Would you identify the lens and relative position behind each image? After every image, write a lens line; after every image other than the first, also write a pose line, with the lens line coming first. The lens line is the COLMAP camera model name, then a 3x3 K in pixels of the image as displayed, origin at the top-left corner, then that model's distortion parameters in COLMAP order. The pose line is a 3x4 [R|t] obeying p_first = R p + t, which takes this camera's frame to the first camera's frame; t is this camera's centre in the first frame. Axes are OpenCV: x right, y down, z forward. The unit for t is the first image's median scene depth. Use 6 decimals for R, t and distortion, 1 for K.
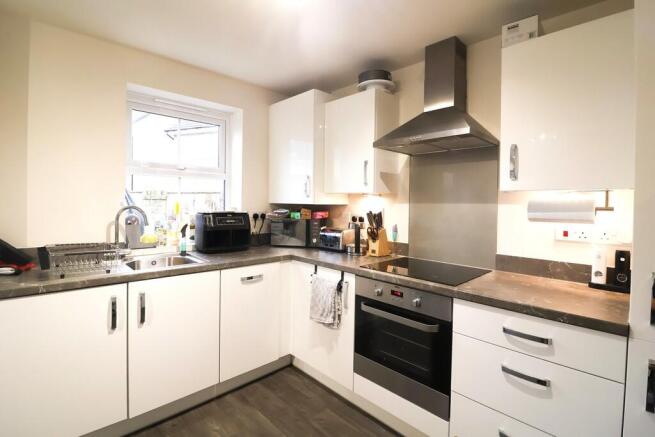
lens RADIAL K [[307.1, 0, 326.3], [0, 307.1, 208.2], [0, 0, 1]] dist [-0.001576, -0.007529]
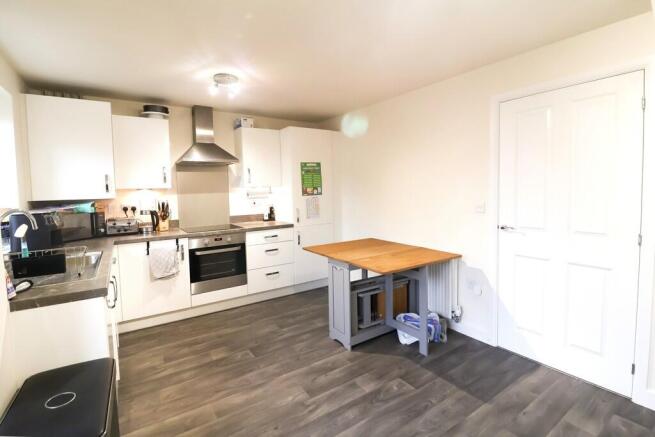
lens RADIAL K [[307.1, 0, 326.3], [0, 307.1, 208.2], [0, 0, 1]] dist [-0.001576, -0.007529]
pose [[0.178501, -0.083505, 0.980390, -1.371223], [0.044329, 0.996063, 0.076769, -0.038302], [-0.982941, 0.029756, 0.181500, -0.048375]]
